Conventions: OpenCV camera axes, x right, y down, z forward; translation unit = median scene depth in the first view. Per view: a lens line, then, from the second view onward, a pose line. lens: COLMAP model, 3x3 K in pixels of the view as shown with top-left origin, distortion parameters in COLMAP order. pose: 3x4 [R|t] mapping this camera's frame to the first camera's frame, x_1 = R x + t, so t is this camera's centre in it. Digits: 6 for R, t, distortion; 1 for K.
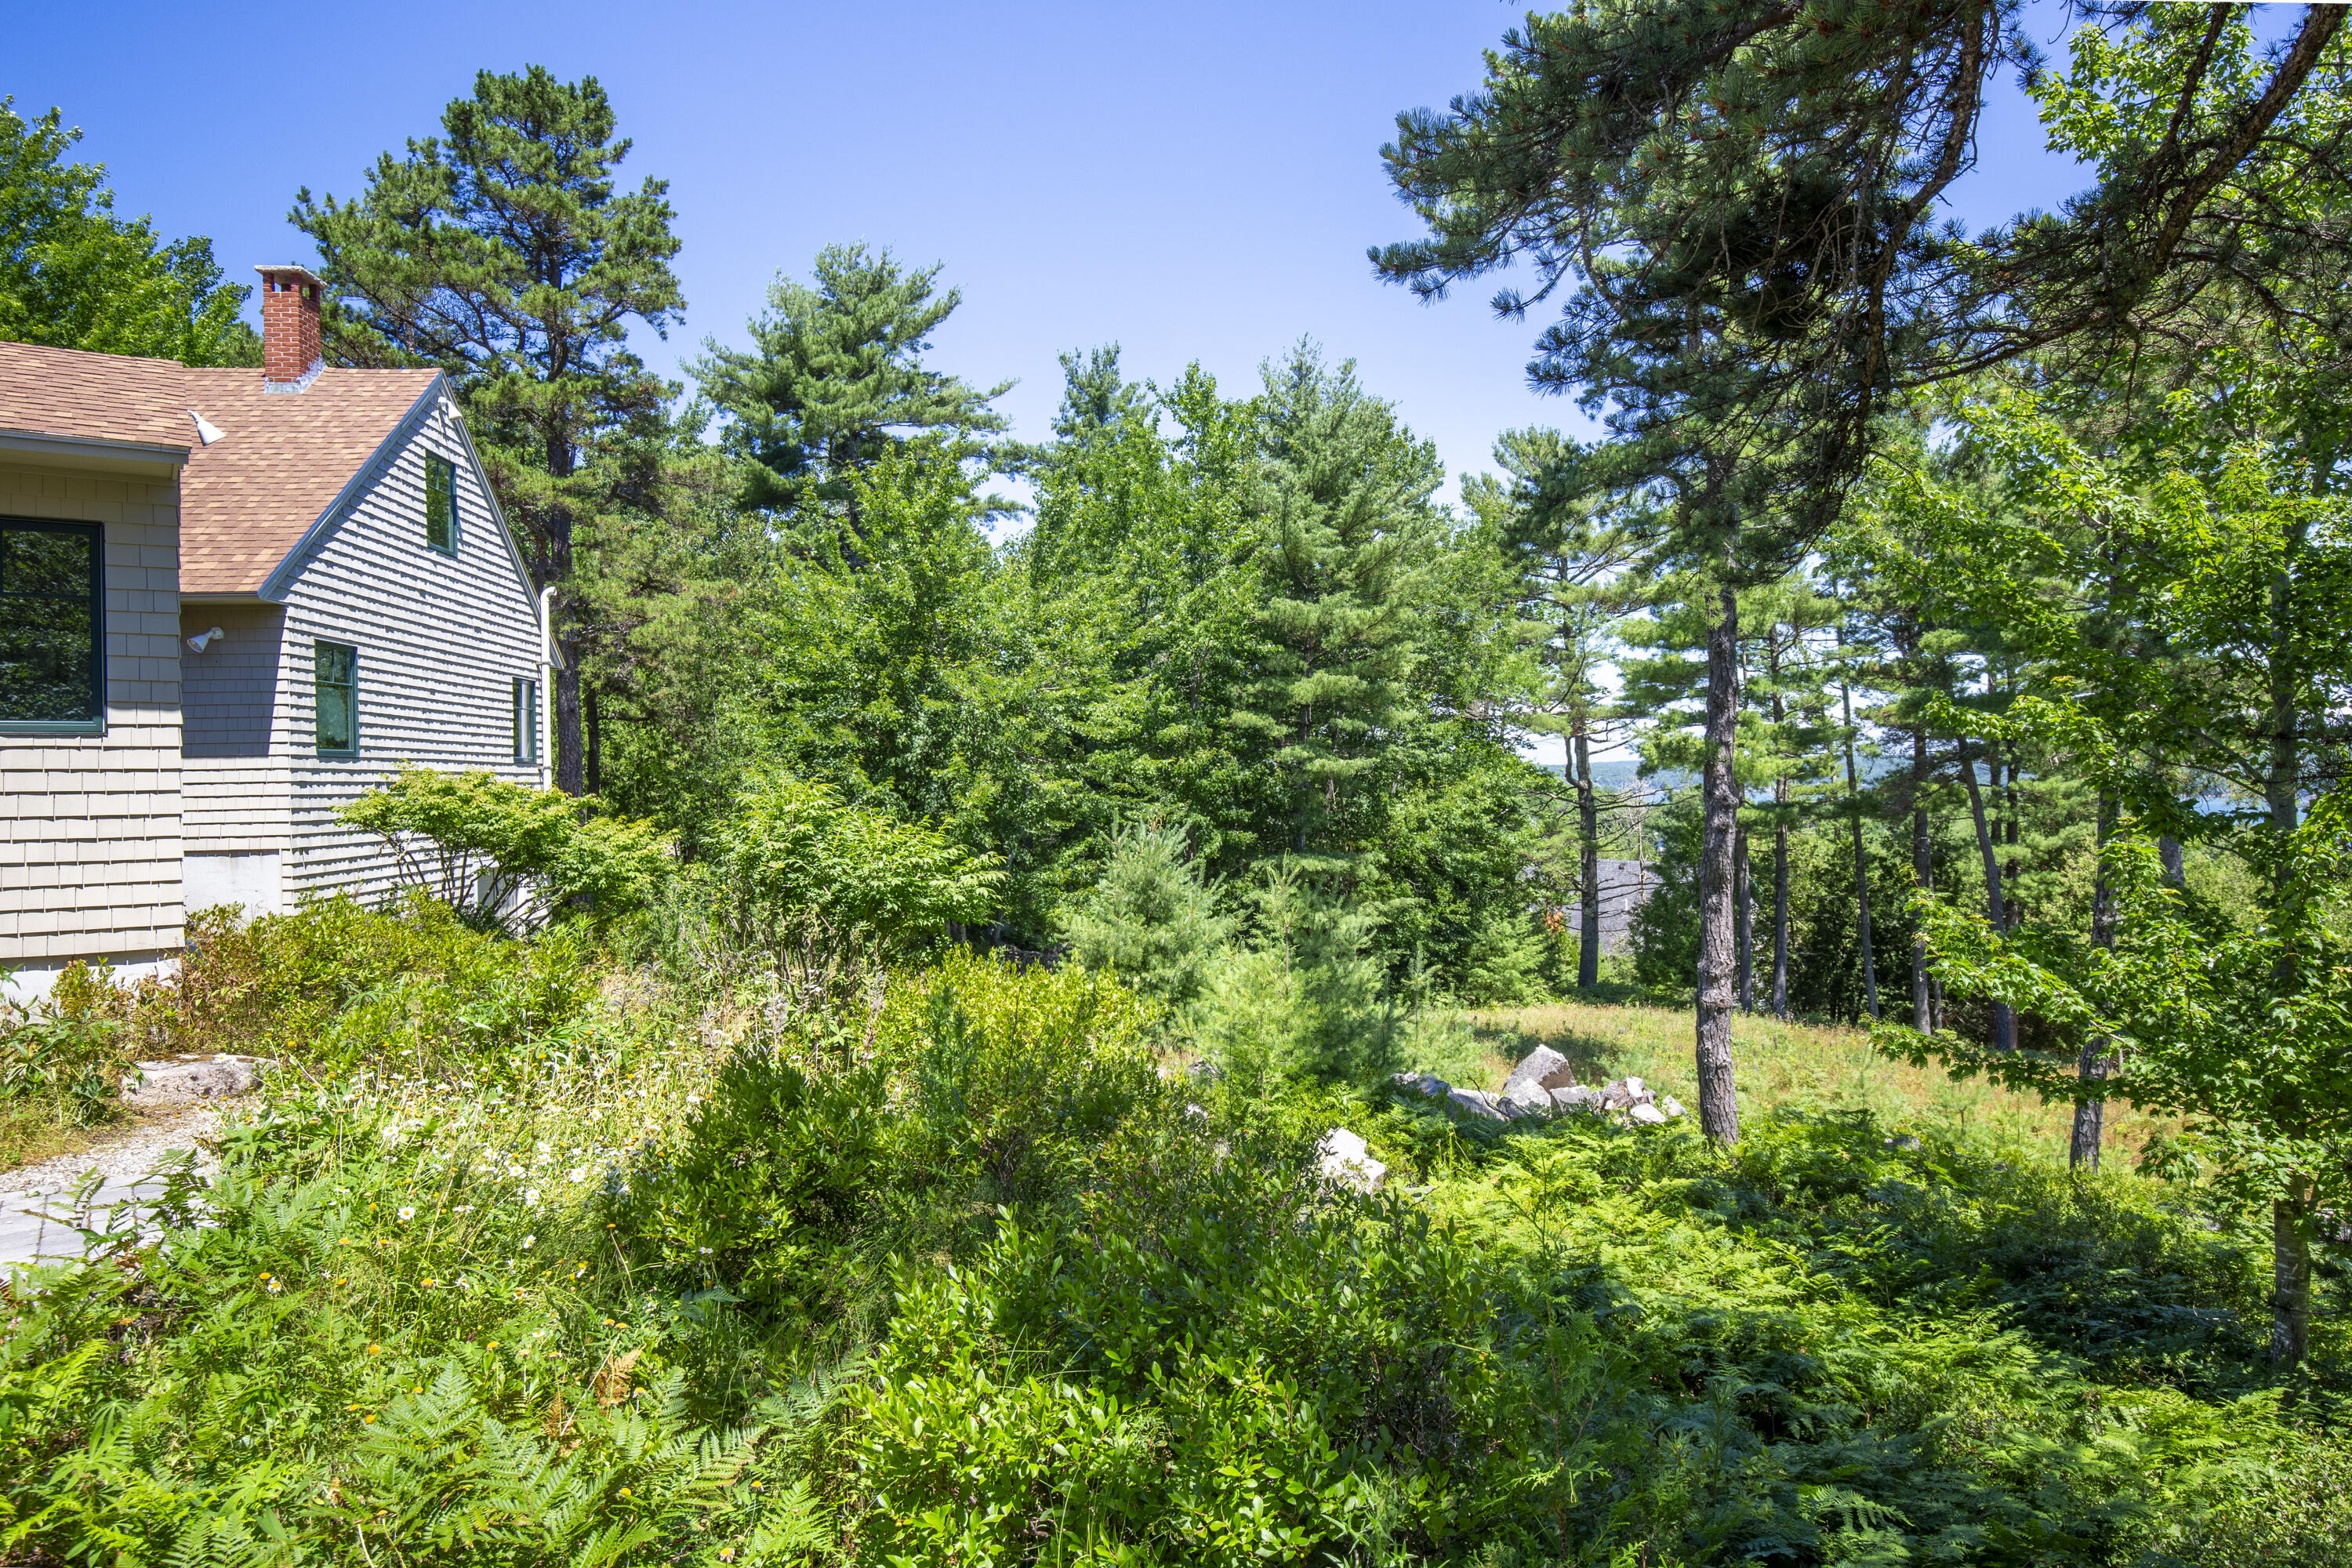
lens RADIAL K [[1455.1, 0, 1176.0], [0, 1455.1, 784.0], [0, 0, 1]] dist [0.013612, -0.000441]
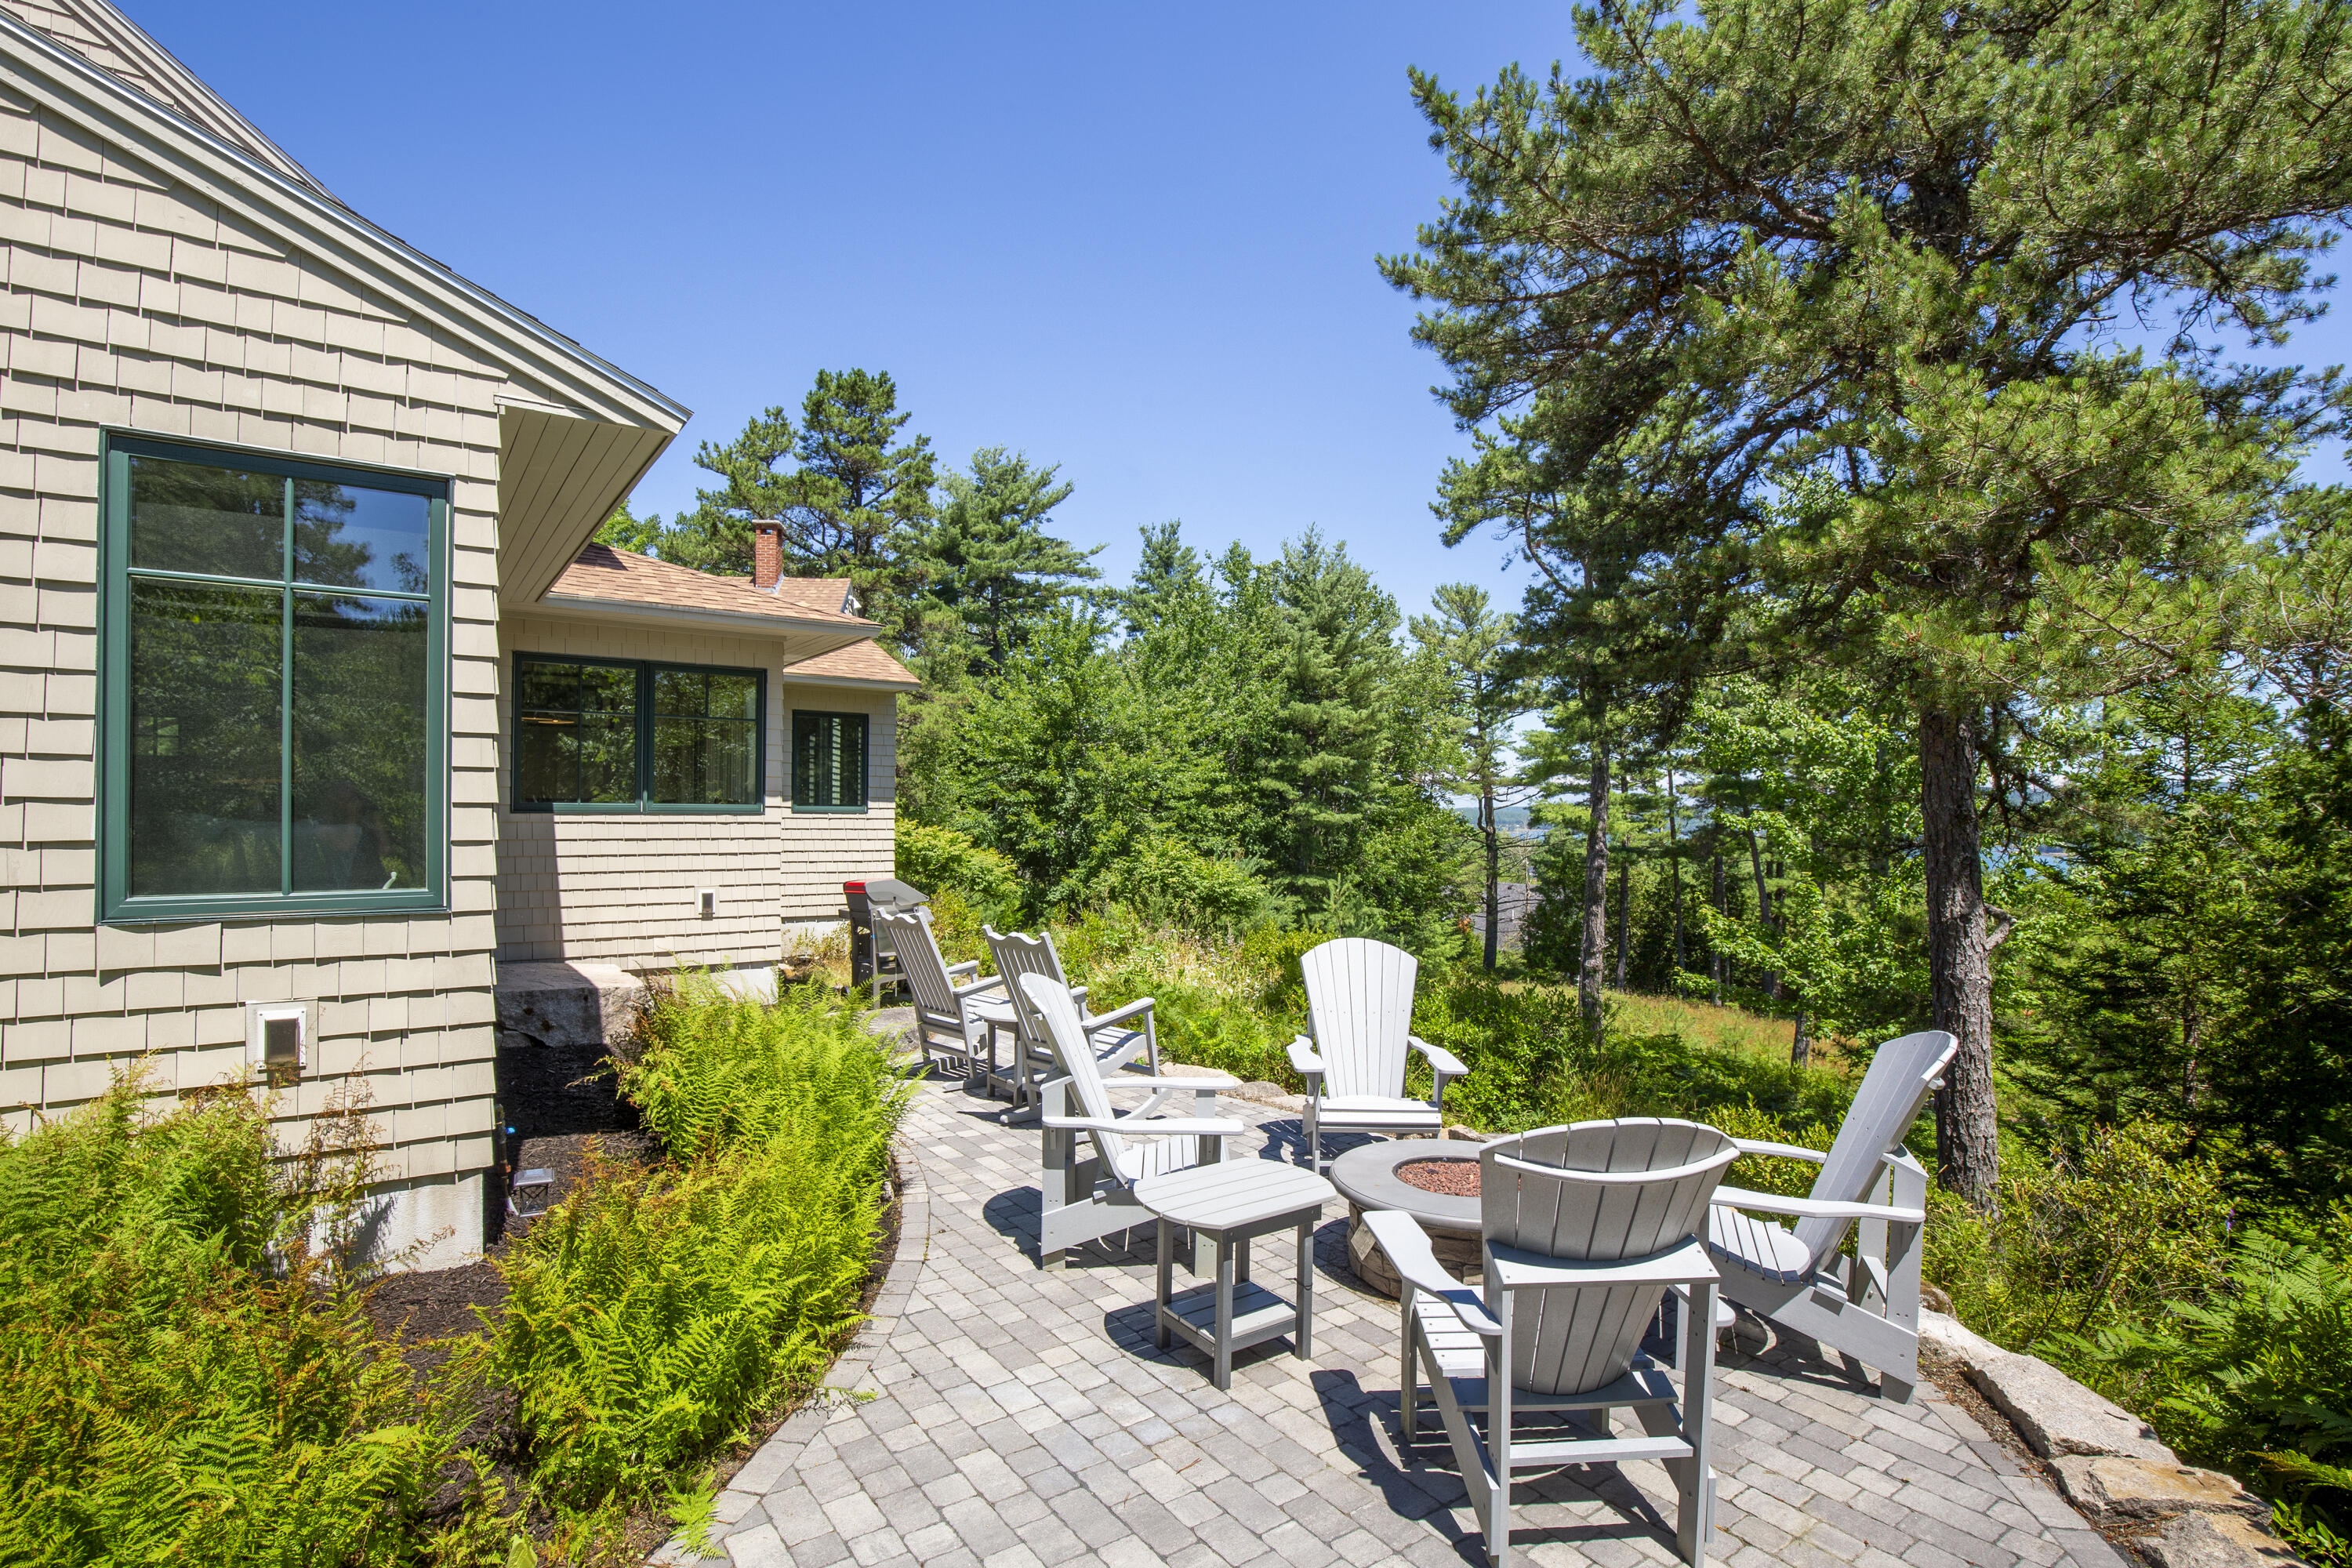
lens RADIAL K [[1106.8, 0, 1177.7], [0, 1106.8, 813.7], [0, 0, 1]] dist [0.000037, -0.000031]
pose [[0.999671, 0.022469, 0.012360, -0.053758], [-0.022430, 0.999743, -0.003290, -0.006858], [-0.012430, 0.003012, 0.999918, -0.116340]]
